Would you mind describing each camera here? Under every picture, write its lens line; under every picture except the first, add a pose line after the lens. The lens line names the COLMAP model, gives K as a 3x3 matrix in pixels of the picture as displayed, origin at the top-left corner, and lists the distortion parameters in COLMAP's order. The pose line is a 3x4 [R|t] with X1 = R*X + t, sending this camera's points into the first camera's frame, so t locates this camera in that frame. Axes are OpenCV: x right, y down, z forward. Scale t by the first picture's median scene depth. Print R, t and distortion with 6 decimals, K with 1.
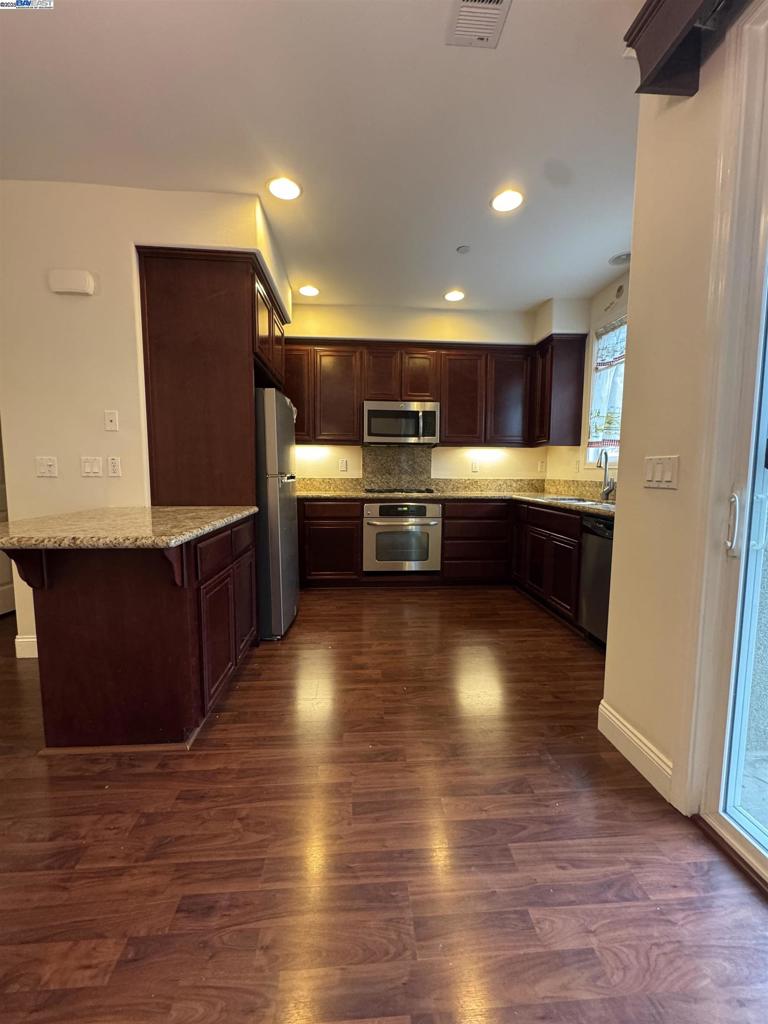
lens RADIAL K [[409.4, 0, 384.7], [0, 409.4, 510.3], [0, 0, 1]] dist [0.000348, 0.000124]
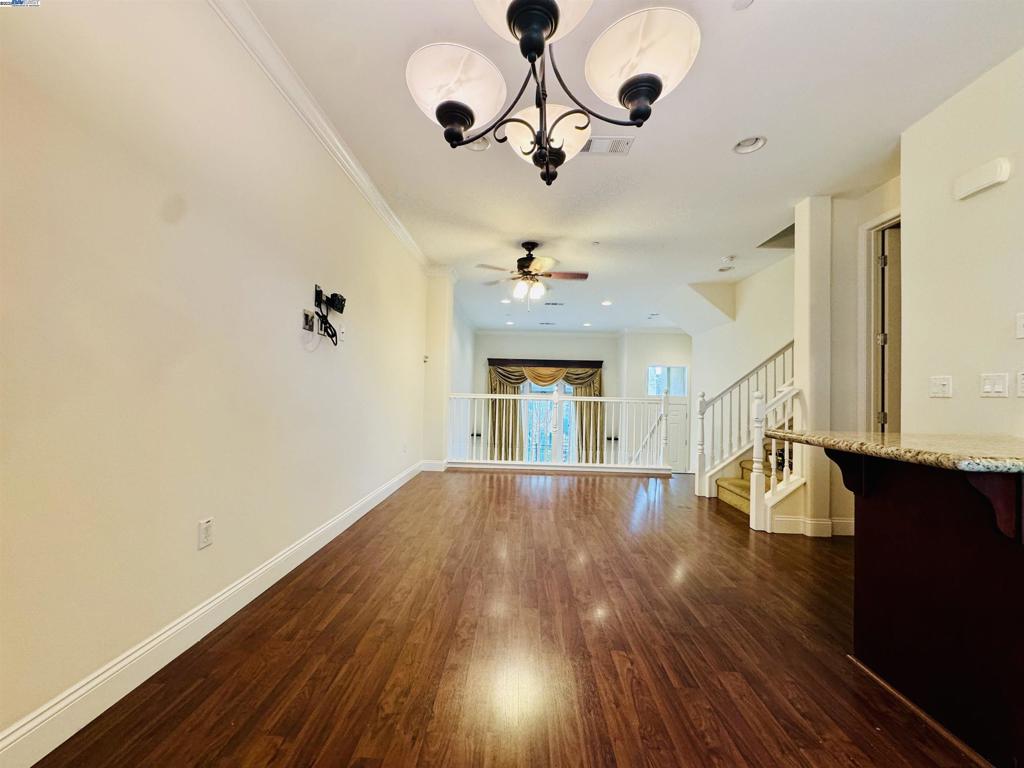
lens RADIAL K [[409.4, 0, 512.5], [0, 409.4, 382.9], [0, 0, 1]] dist [0.000348, 0.000124]
pose [[-0.092646, -0.038099, -0.994970, 0.338035], [-0.123260, 0.992020, -0.026509, 0.053071], [0.988040, 0.120184, -0.096603, 0.225075]]
